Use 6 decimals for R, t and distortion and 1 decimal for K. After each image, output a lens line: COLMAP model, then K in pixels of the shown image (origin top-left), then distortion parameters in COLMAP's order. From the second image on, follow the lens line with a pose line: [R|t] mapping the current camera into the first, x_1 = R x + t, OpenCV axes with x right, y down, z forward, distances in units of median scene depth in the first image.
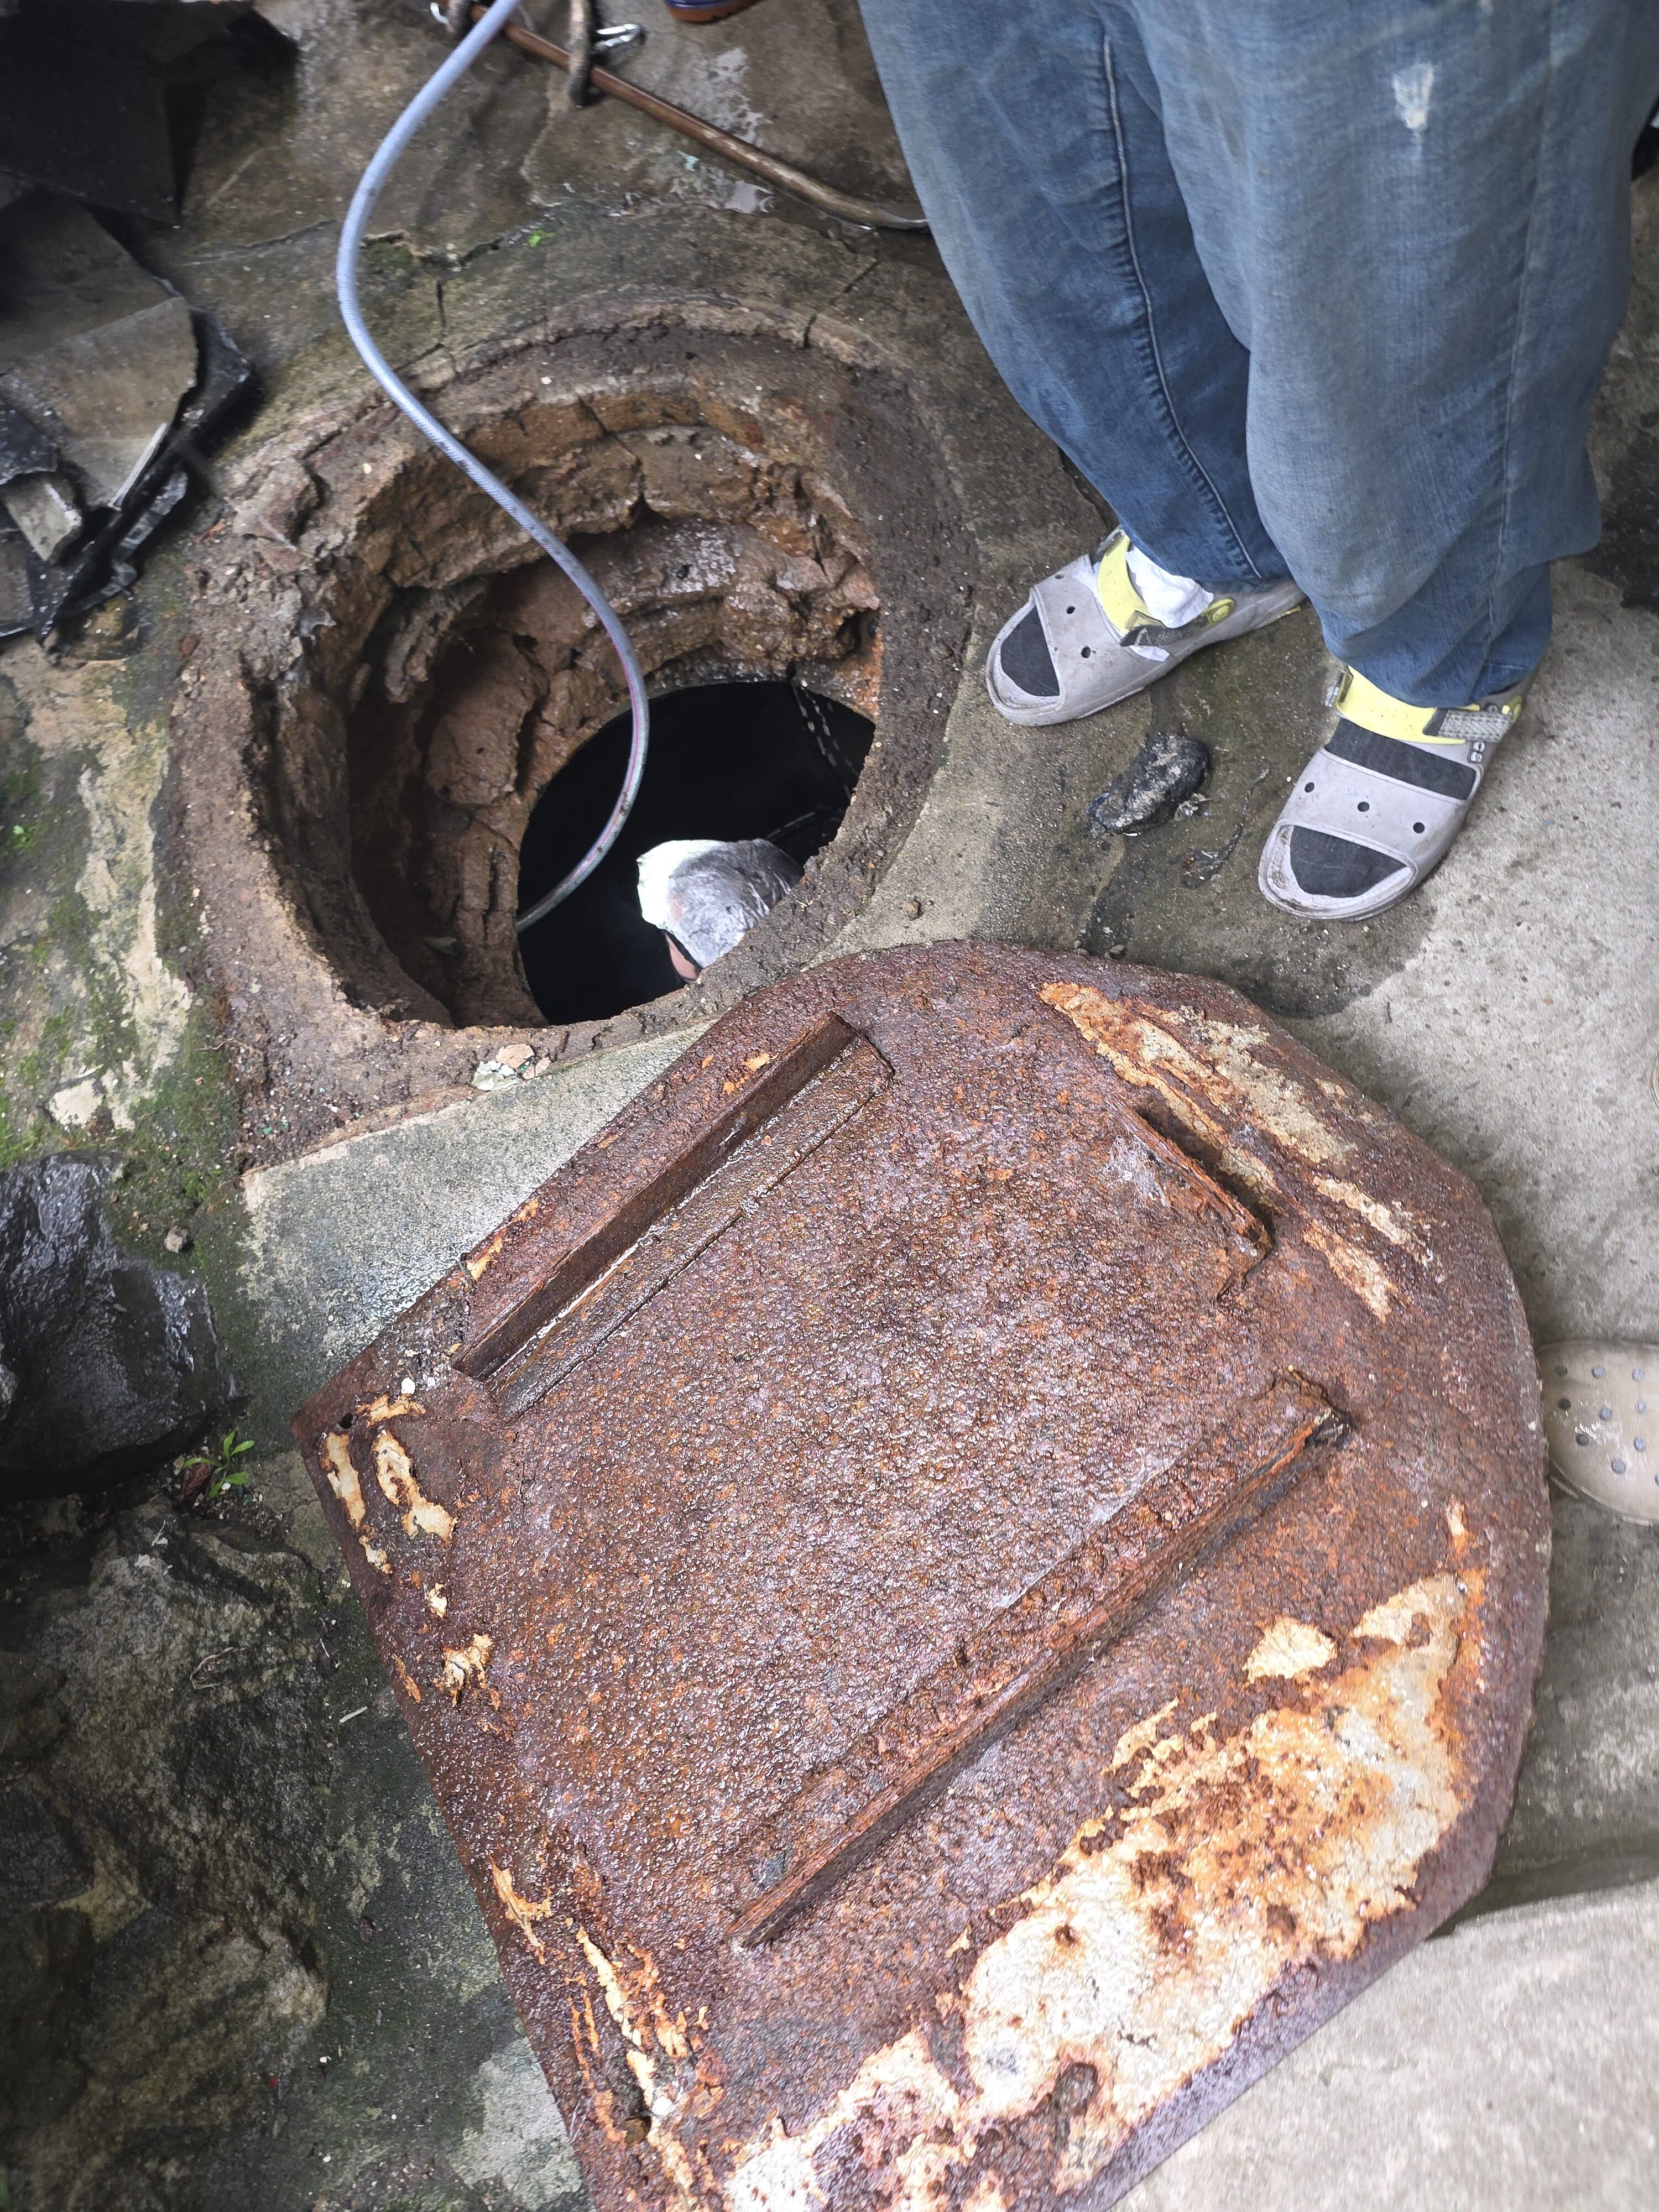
lens RADIAL K [[1436.3, 0, 825.9], [0, 1436.3, 1098.3], [0, 0, 1]] dist [0.042598, -0.031056]
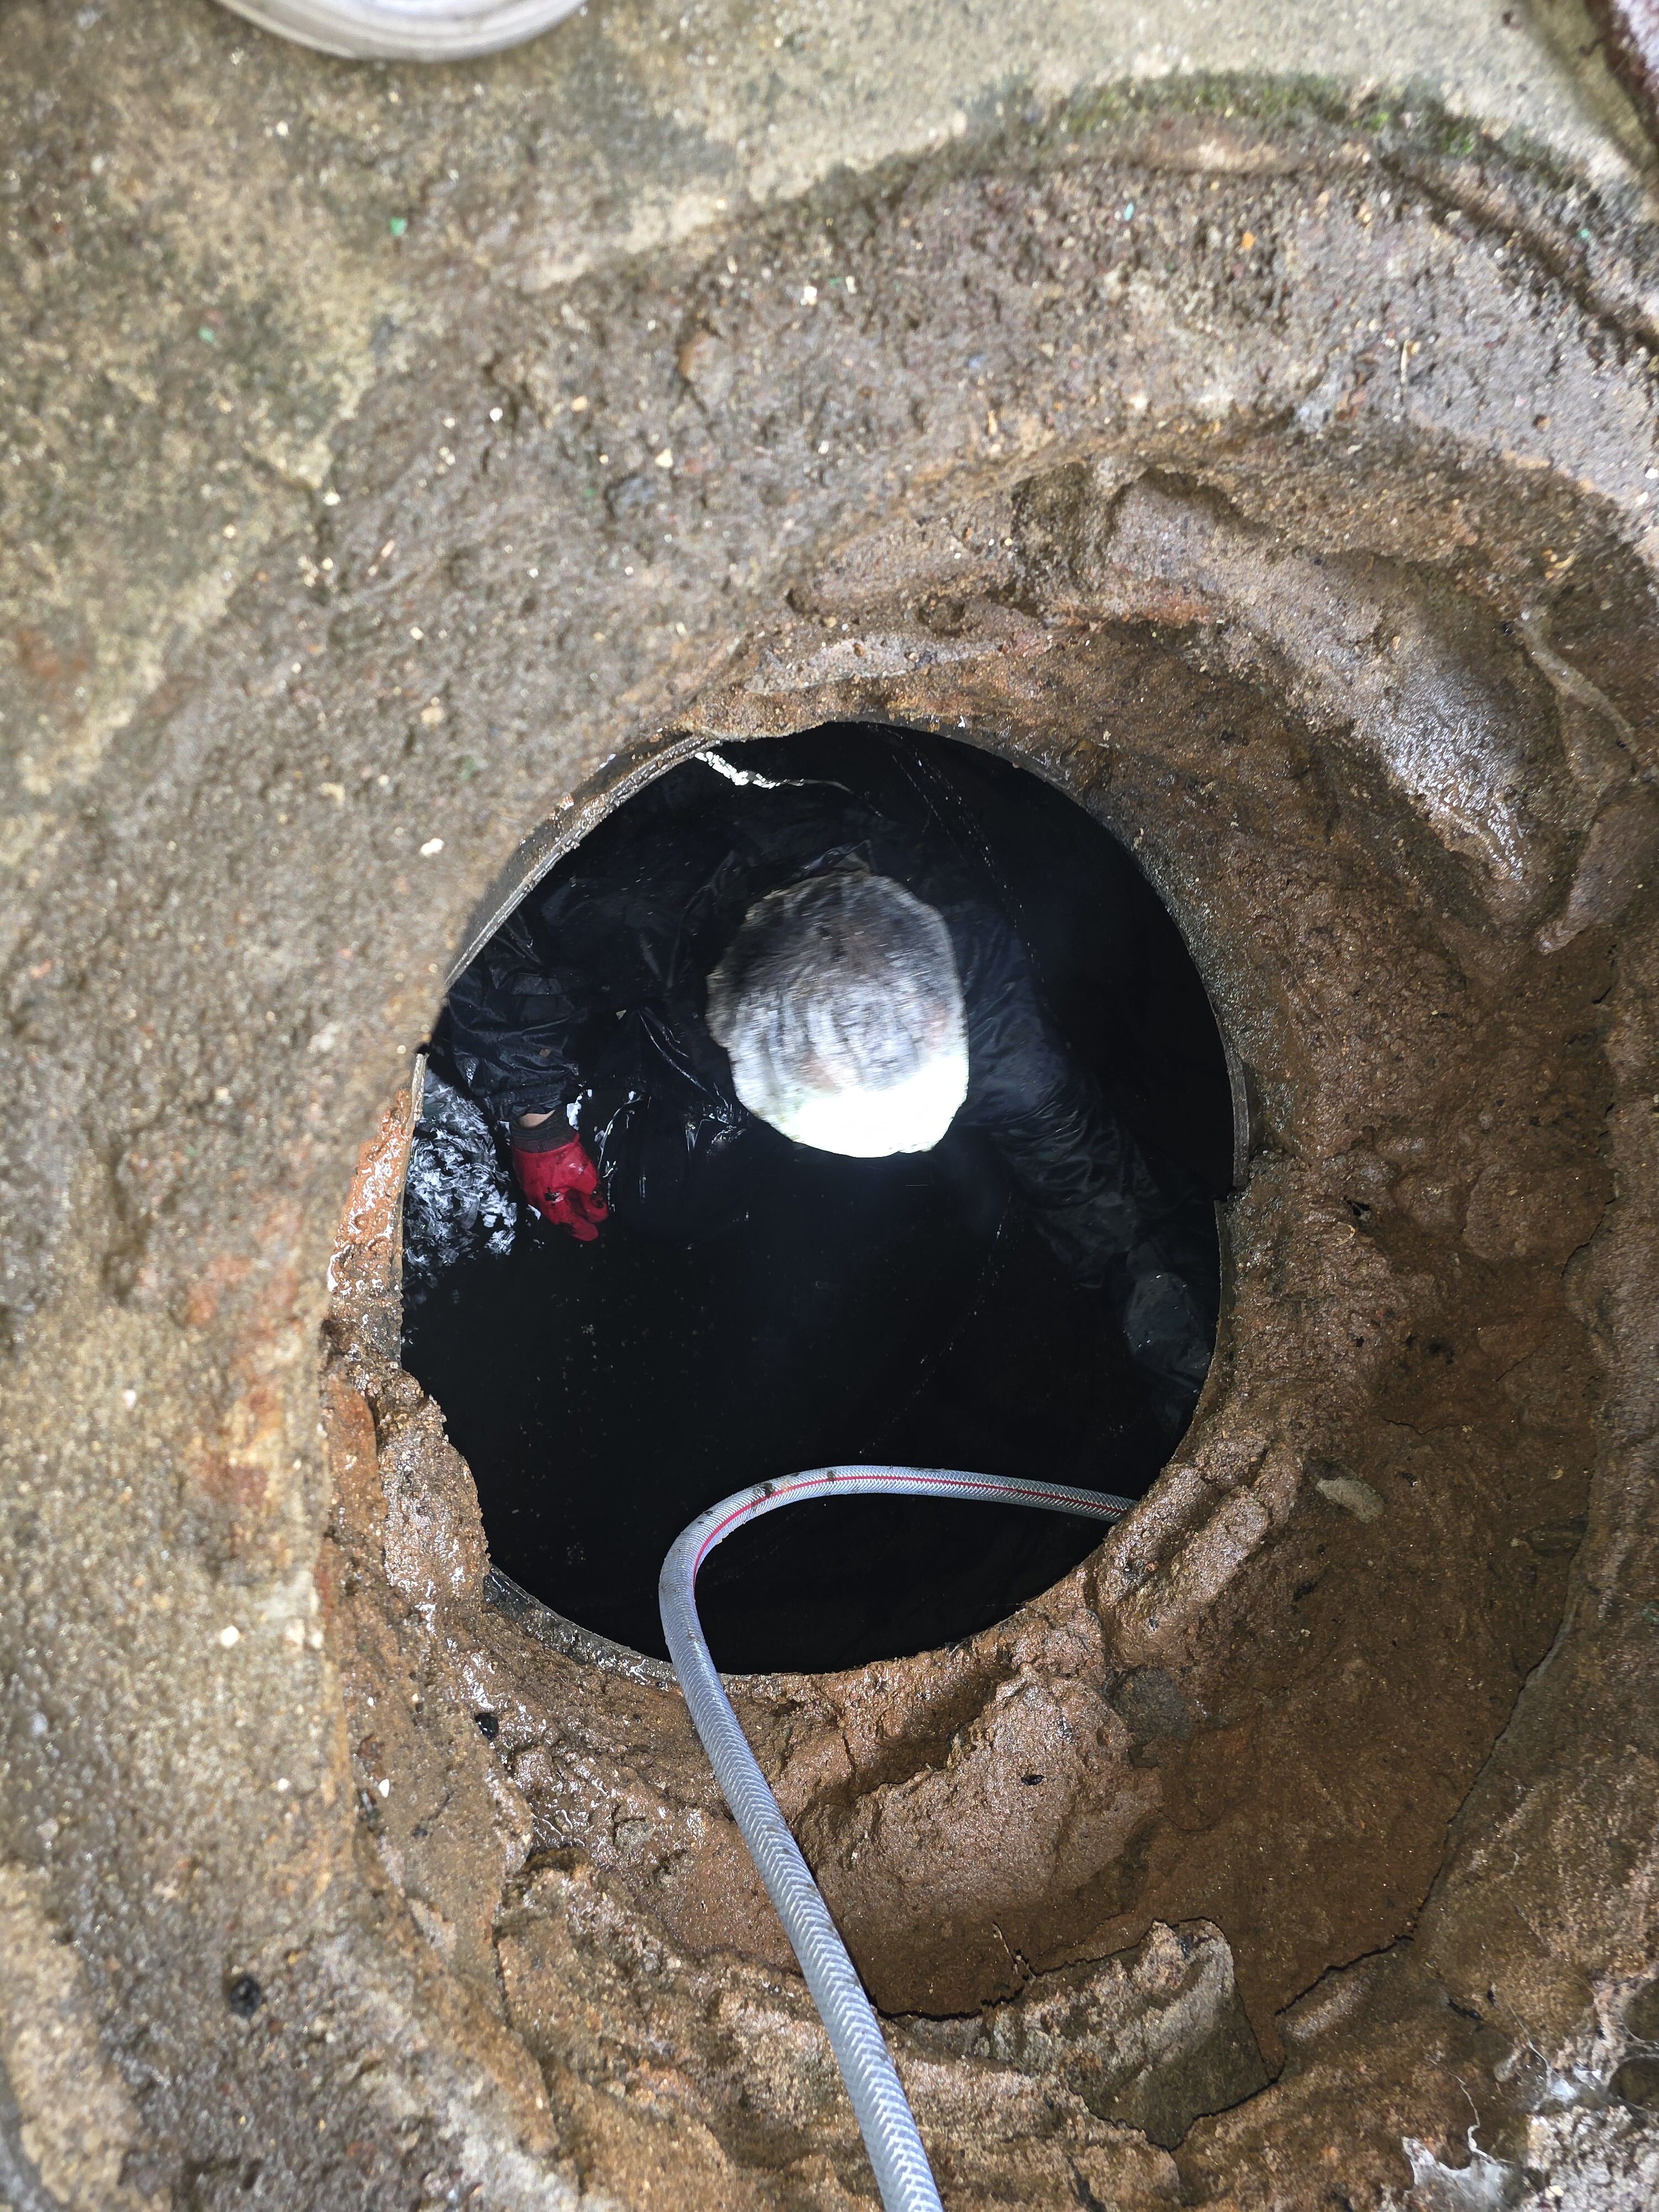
lens RADIAL K [[1436.3, 0, 811.0], [0, 1436.3, 1076.6], [0, 0, 1]] dist [0.042598, -0.031056]
pose [[-0.682416, -0.730806, 0.015167, -0.053249], [0.643170, -0.590465, 0.487528, -0.531132], [-0.347333, 0.342452, 0.872976, 0.761870]]
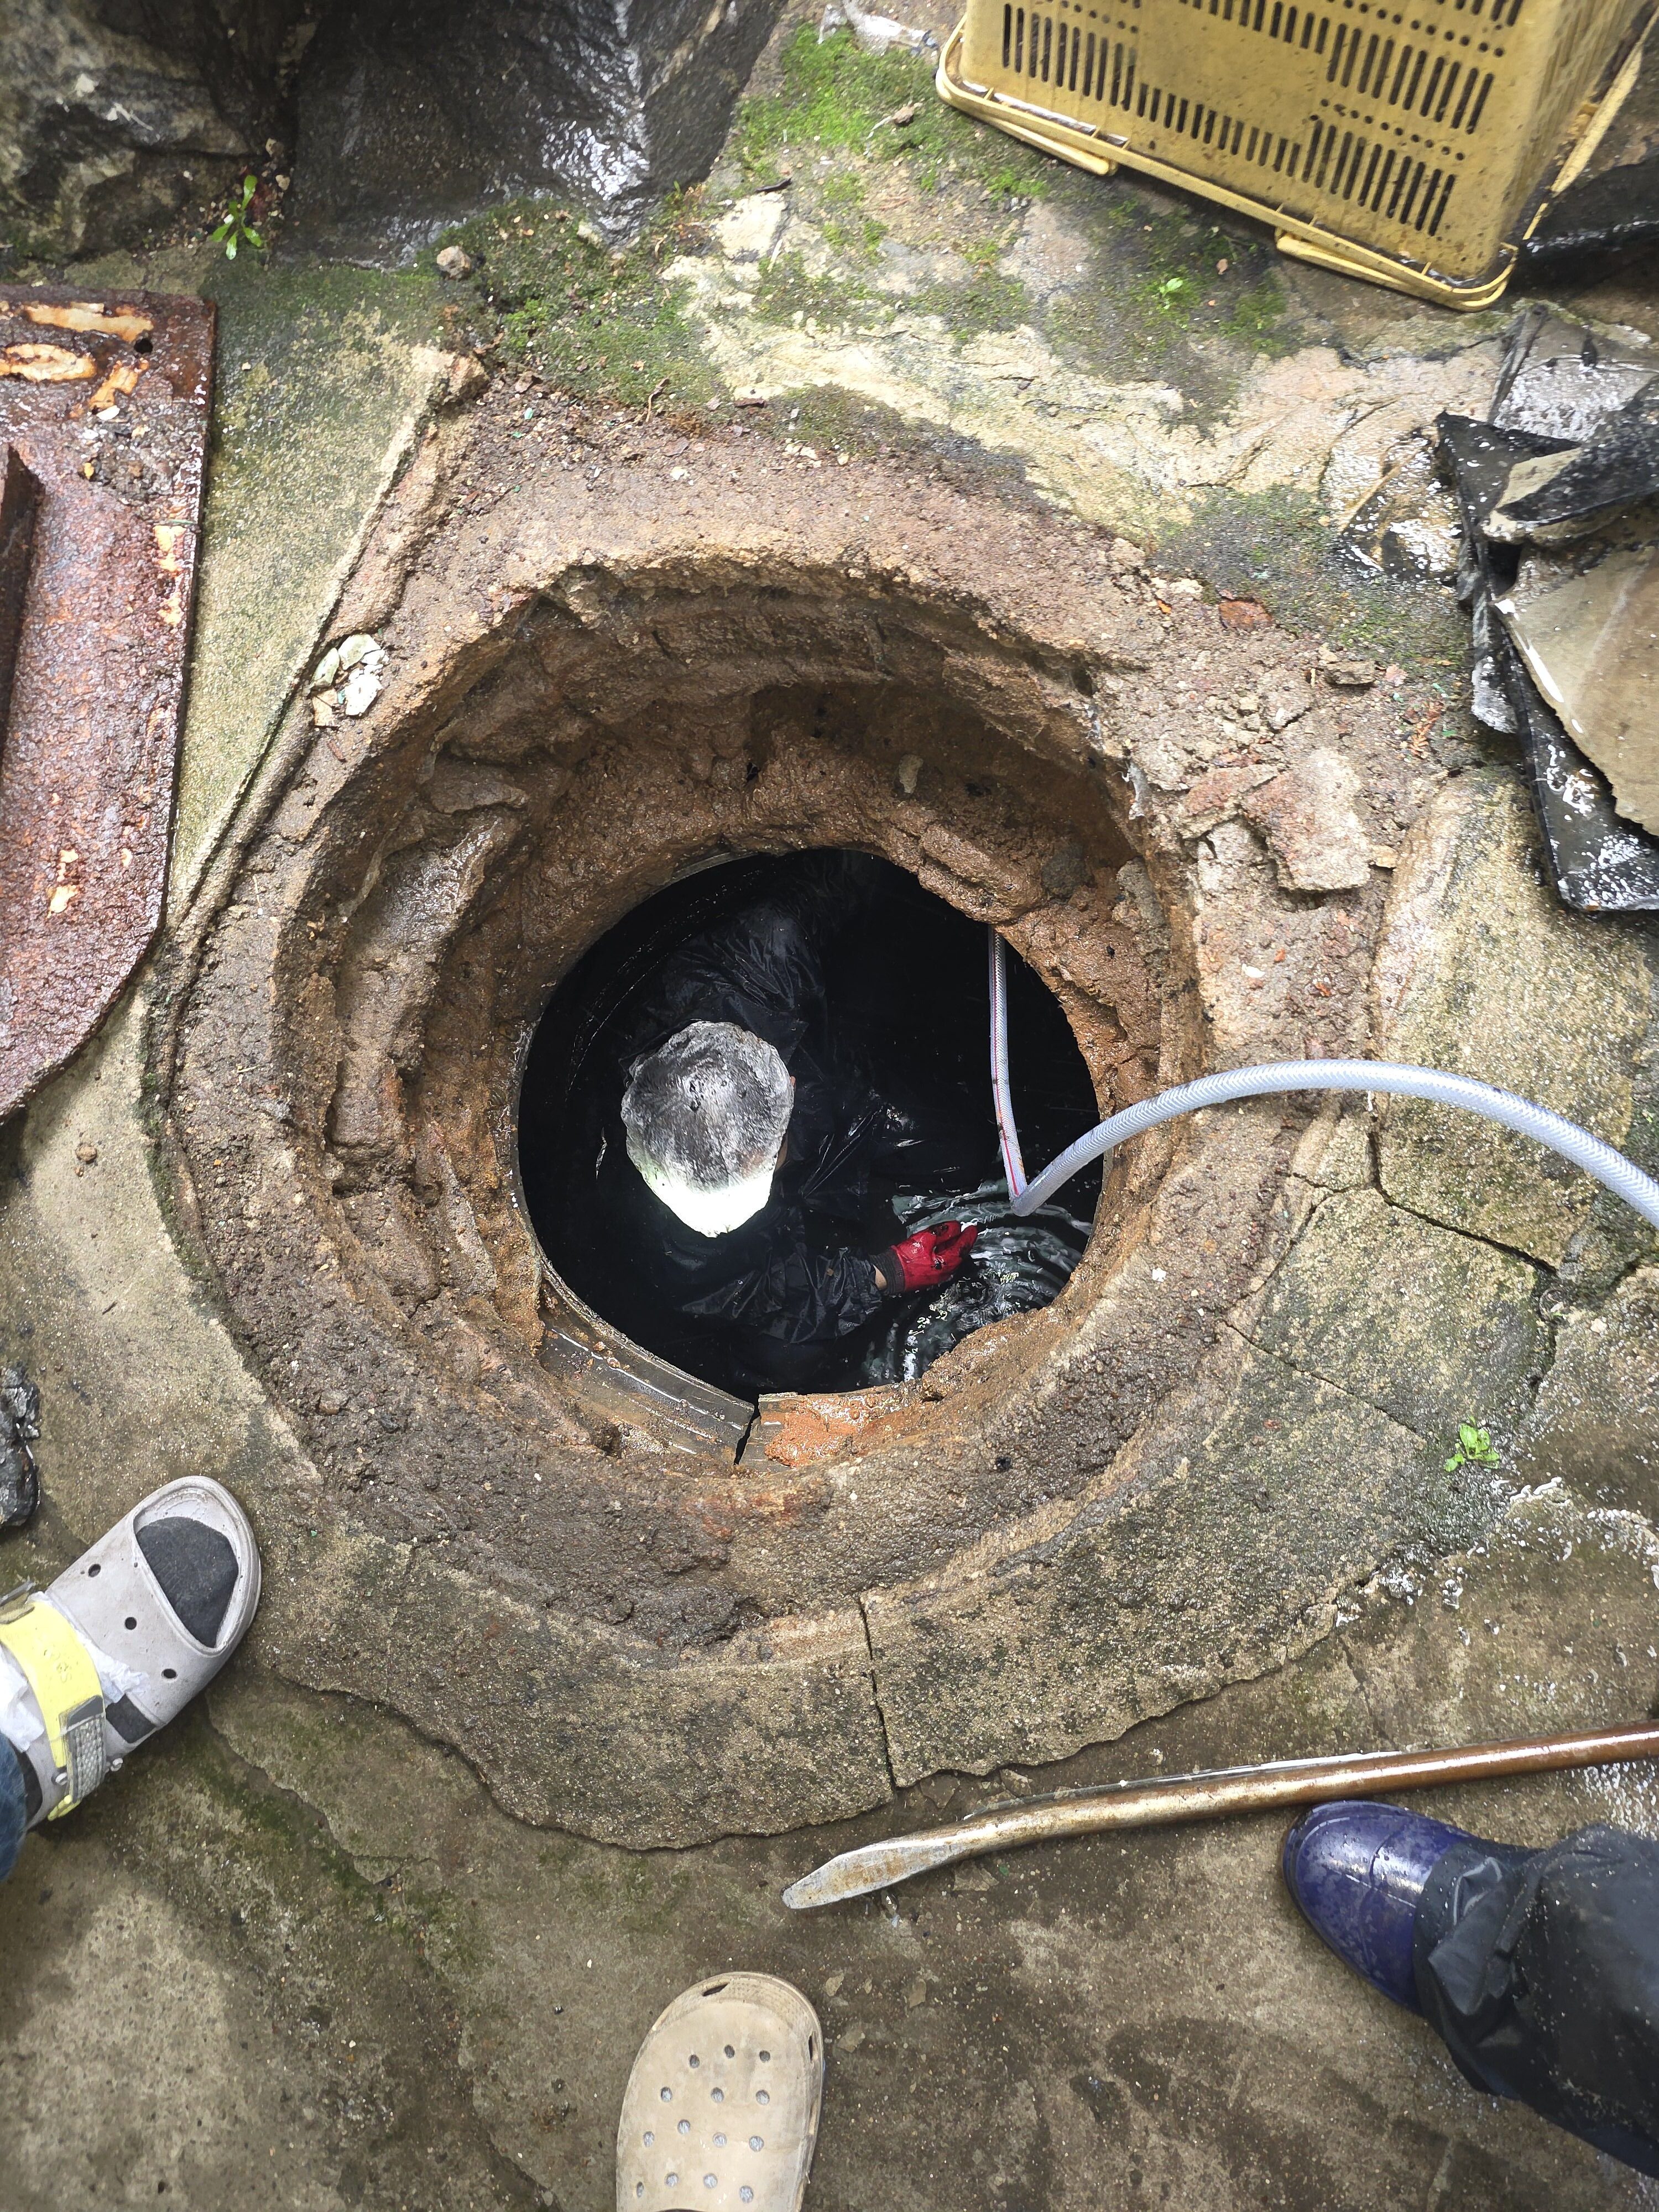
lens RADIAL K [[1436.3, 0, 859.7], [0, 1436.3, 1098.4], [0, 0, 1]] dist [0.042598, -0.031056]
pose [[-0.551486, 0.810322, 0.198096, -0.354007], [-0.668012, -0.571226, 0.476928, -0.760268], [0.499623, 0.130689, 0.856328, 0.455791]]
